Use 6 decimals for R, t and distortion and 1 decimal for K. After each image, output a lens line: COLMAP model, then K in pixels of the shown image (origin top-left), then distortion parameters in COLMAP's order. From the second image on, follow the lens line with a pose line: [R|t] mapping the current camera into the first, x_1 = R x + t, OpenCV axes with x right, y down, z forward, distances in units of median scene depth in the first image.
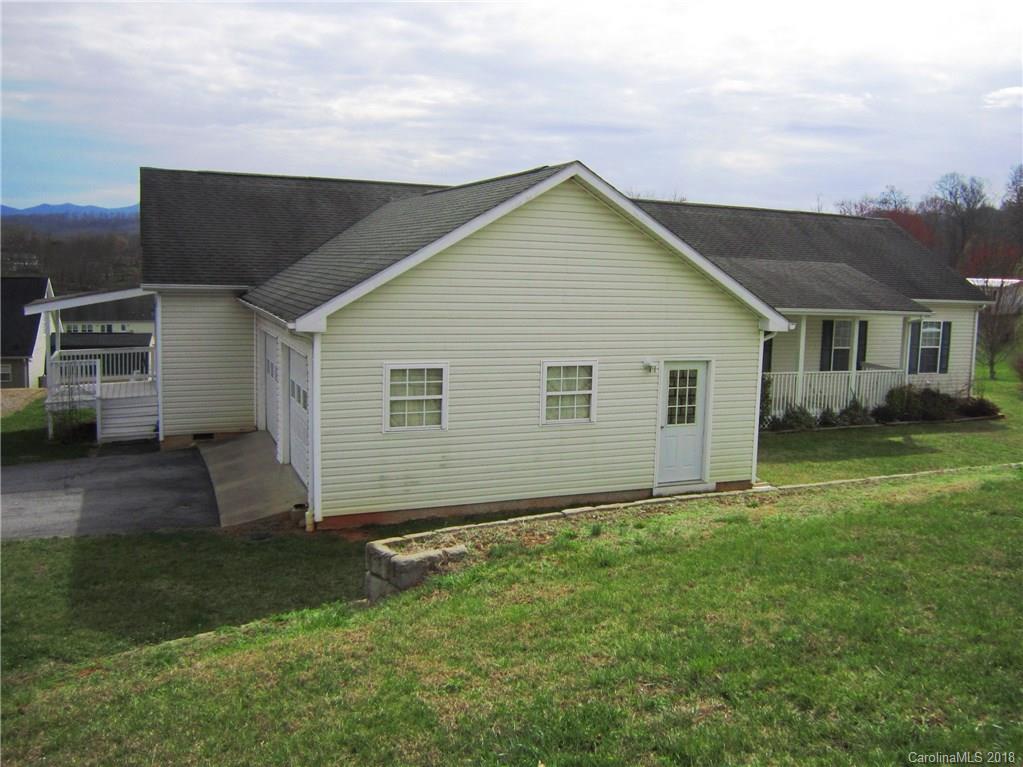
lens RADIAL K [[871.3, 0, 511.5], [0, 871.3, 383.5], [0, 0, 1]] dist [0.013019, 0.004263]
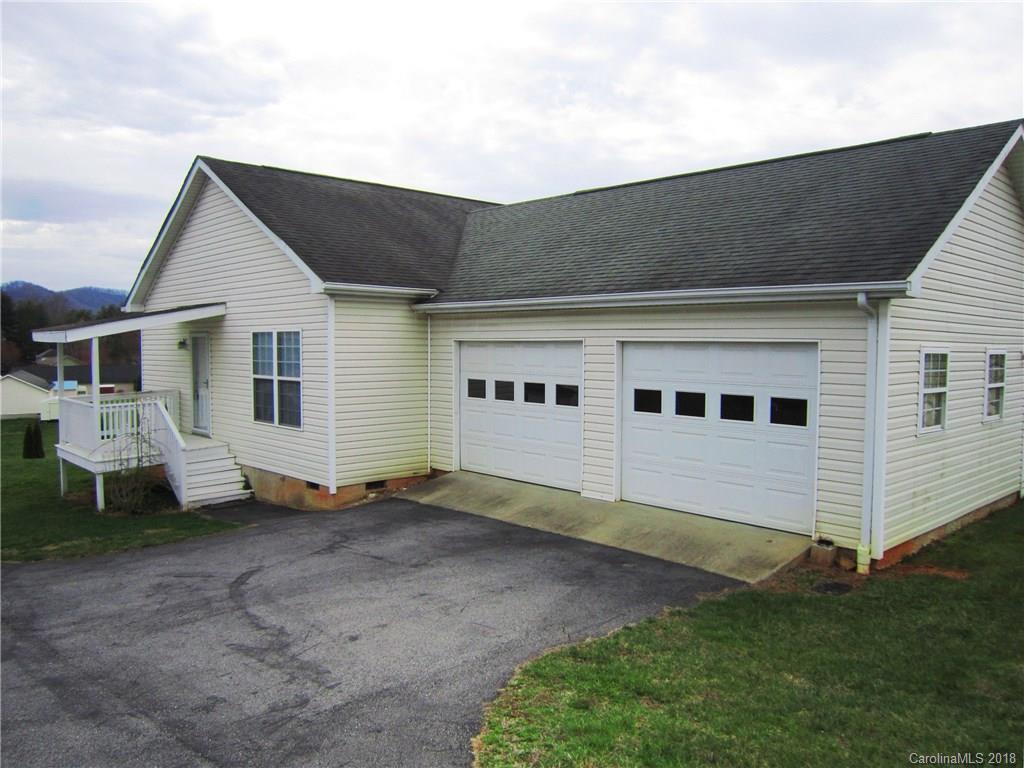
lens RADIAL K [[767.5, 0, 532.5], [0, 767.5, 385.2], [0, 0, 1]] dist [0.005653, 0.004642]
pose [[0.936305, -0.033884, 0.349549, -0.657891], [0.058518, 0.996472, -0.060153, 0.030801], [-0.346278, 0.076776, 0.934985, 0.439211]]
